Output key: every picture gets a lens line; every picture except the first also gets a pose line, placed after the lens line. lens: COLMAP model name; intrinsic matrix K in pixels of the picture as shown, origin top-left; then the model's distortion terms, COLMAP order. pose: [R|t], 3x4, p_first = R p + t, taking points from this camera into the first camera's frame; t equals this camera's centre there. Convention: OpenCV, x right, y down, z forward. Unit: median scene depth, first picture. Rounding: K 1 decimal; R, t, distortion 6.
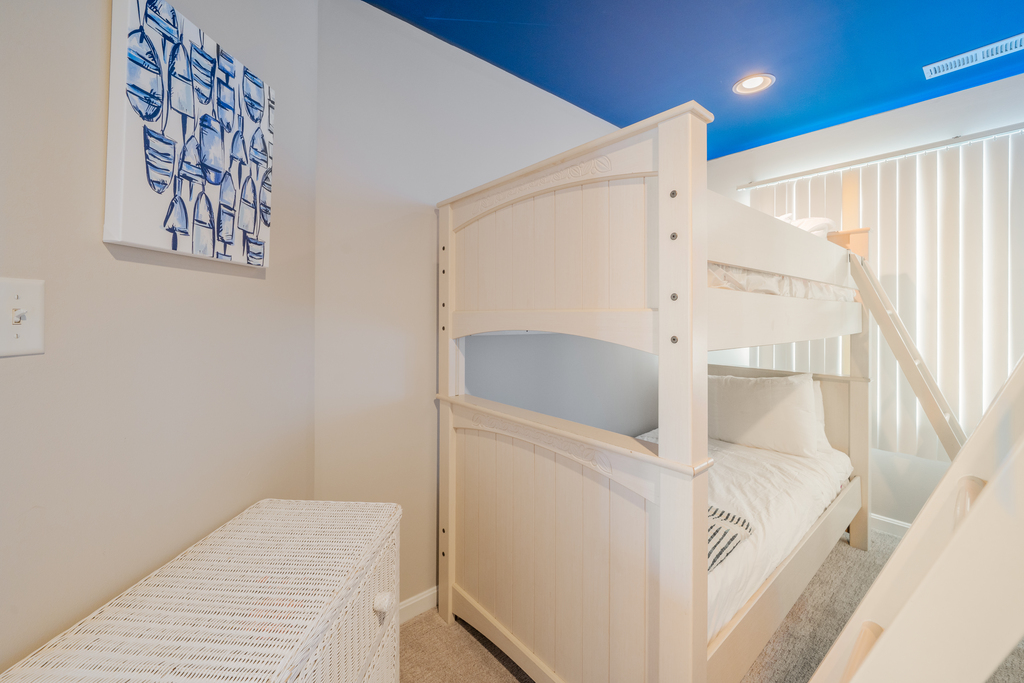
lens RADIAL K [[401.1, 0, 533.7], [0, 401.1, 313.2], [0, 0, 1]] dist [-0.000830, -0.000033]
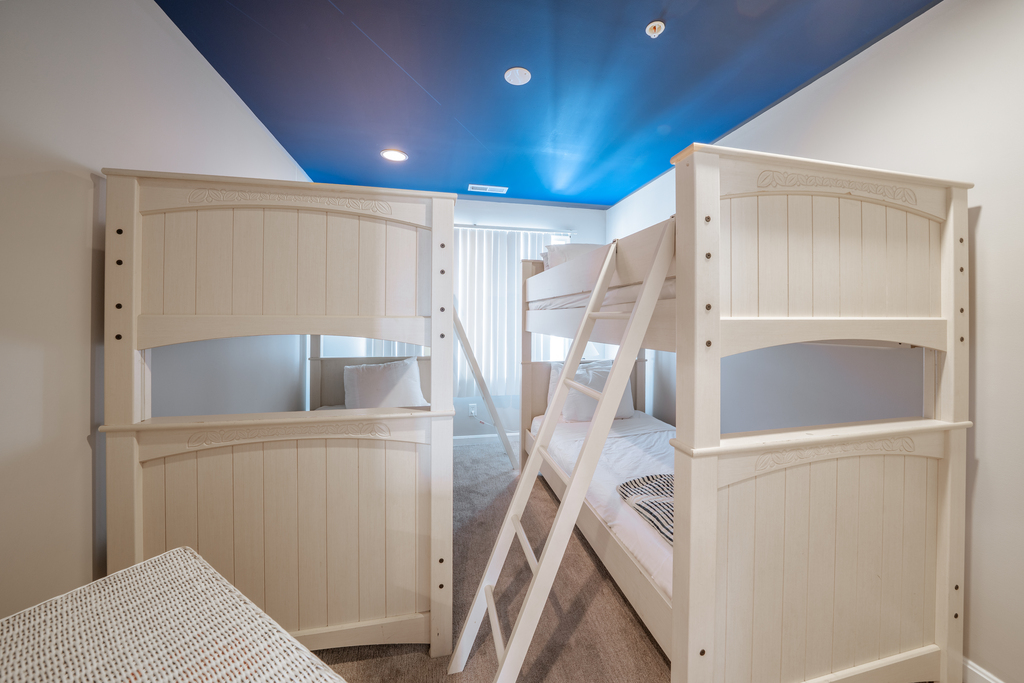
lens RADIAL K [[337.8, 0, 511.8], [0, 337.8, 317.2], [0, 0, 1]] dist [-0.001020, -0.000060]
pose [[0.516638, 0.003637, 0.856196, -0.385925], [-0.008851, 0.999960, 0.001093, -0.007203], [-0.856158, -0.008143, 0.516650, 0.032488]]
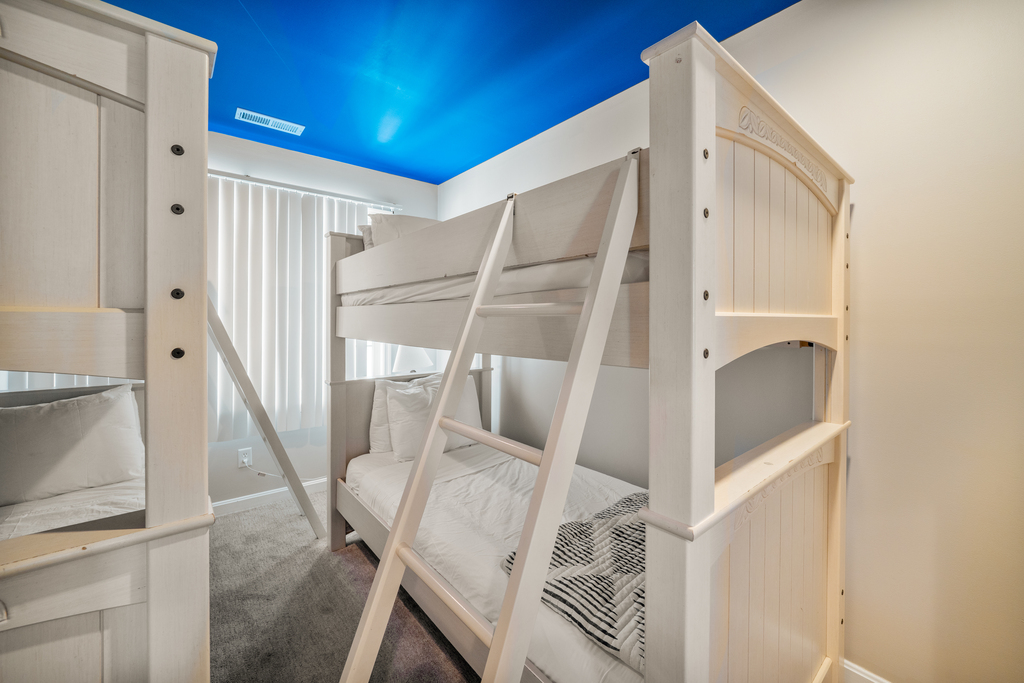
lens RADIAL K [[392.6, 0, 496.3], [0, 392.6, 322.8], [0, 0, 1]] dist [-0.003222, -0.000173]
pose [[0.080152, -0.007927, 0.996751, -0.175176], [-0.009316, 0.999919, 0.008701, 0.000140], [-0.996739, -0.009983, 0.080072, 0.215251]]
